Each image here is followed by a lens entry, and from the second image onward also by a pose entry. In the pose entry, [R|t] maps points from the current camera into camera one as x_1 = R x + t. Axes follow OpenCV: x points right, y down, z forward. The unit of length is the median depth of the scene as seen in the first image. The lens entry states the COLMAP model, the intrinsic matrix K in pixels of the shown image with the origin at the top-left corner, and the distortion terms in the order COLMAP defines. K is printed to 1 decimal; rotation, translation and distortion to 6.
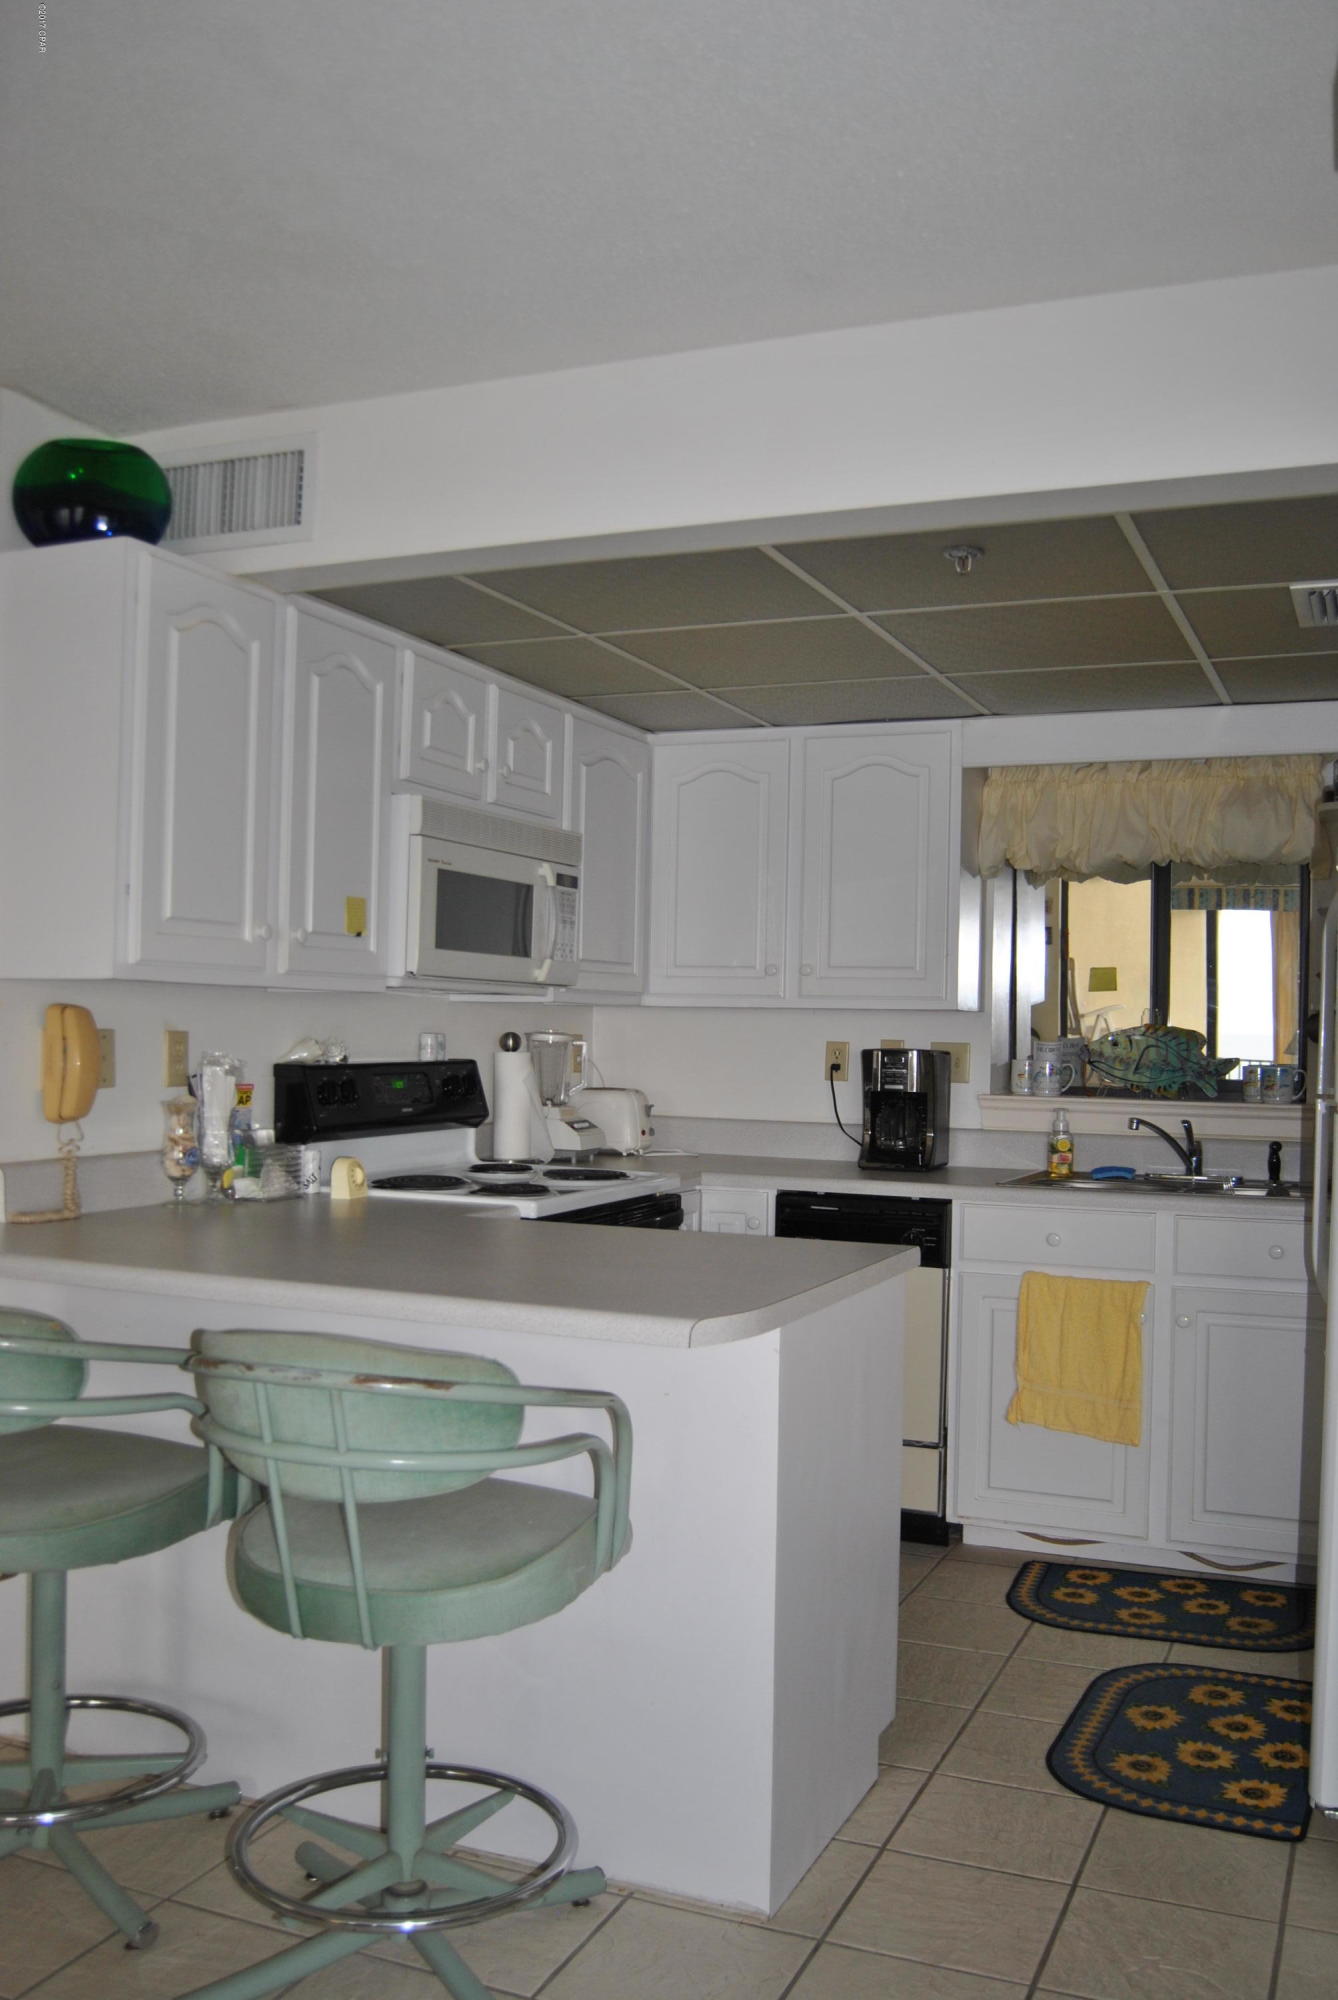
lens RADIAL K [[1754.8, 0, 666.3], [0, 1754.8, 1048.2], [0, 0, 1]] dist [-0.067203, -0.000695]
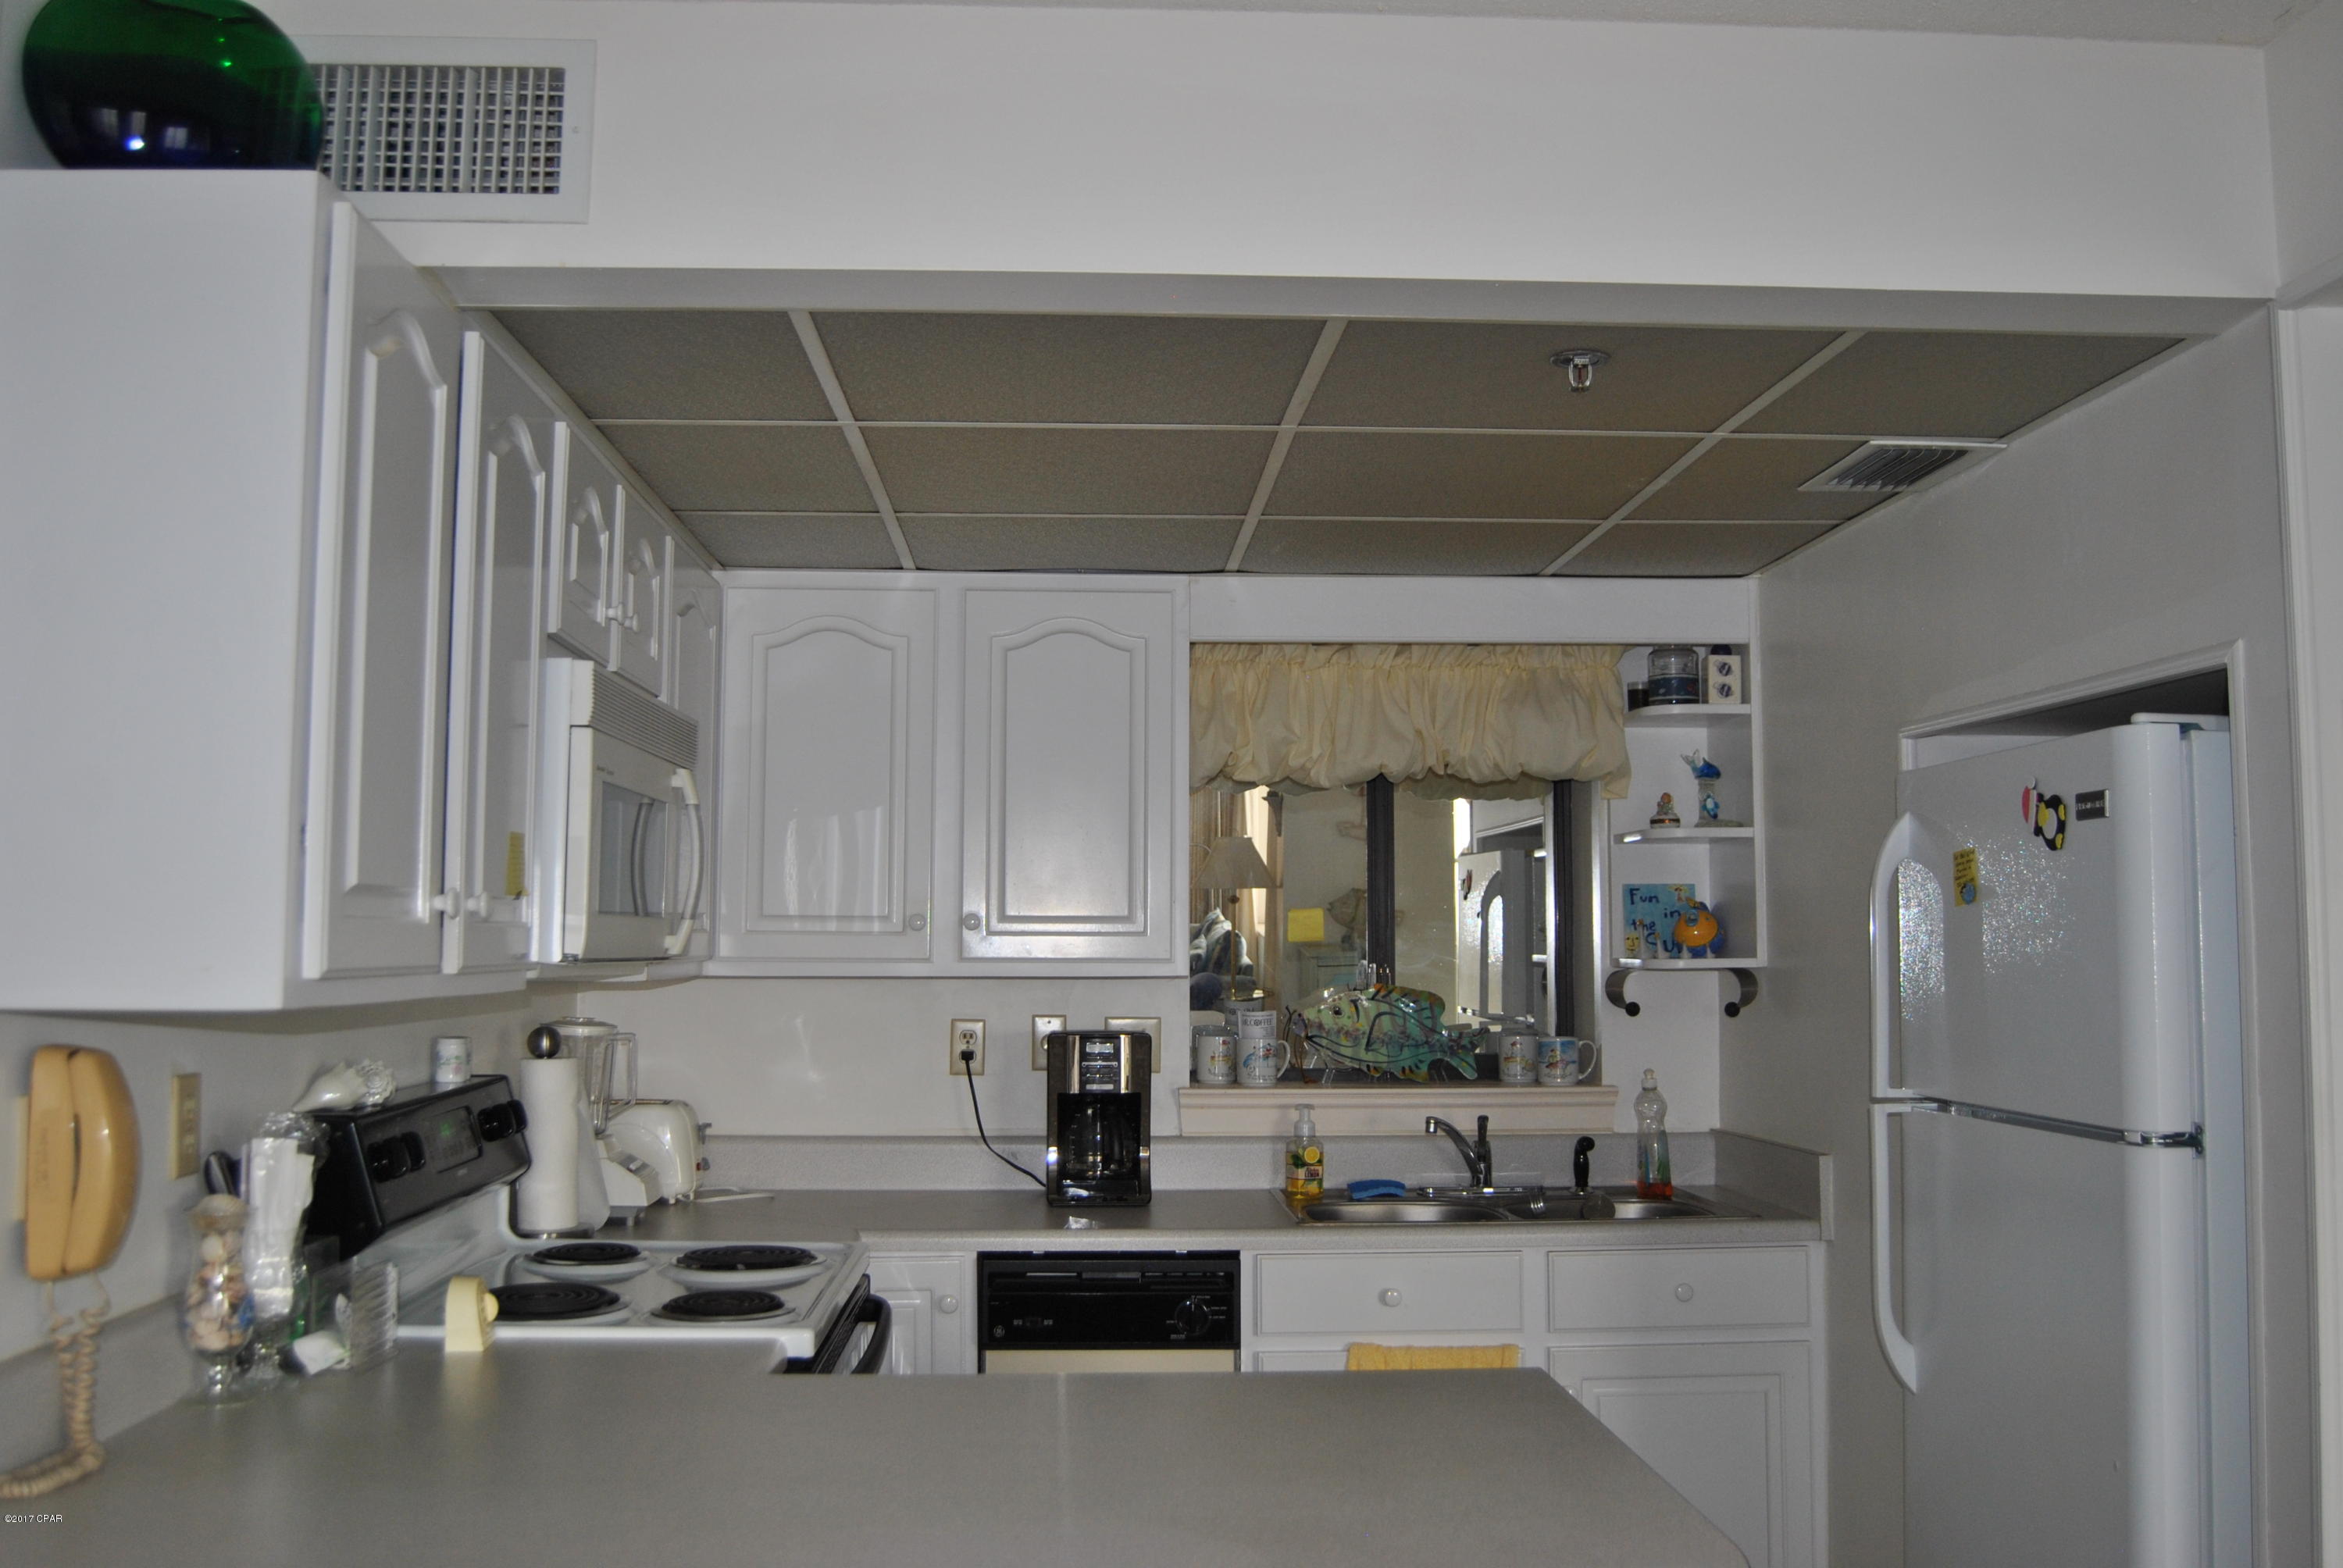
lens RADIAL K [[2166.6, 0, 1171.5], [0, 2166.6, 784.0], [0, 0, 1]] dist [-0.073310, -0.004635]
pose [[0.898408, 0.013059, 0.438967, -0.230627], [0.021919, 0.996979, -0.074520, -0.034391], [-0.438614, 0.076571, 0.895408, 0.201430]]
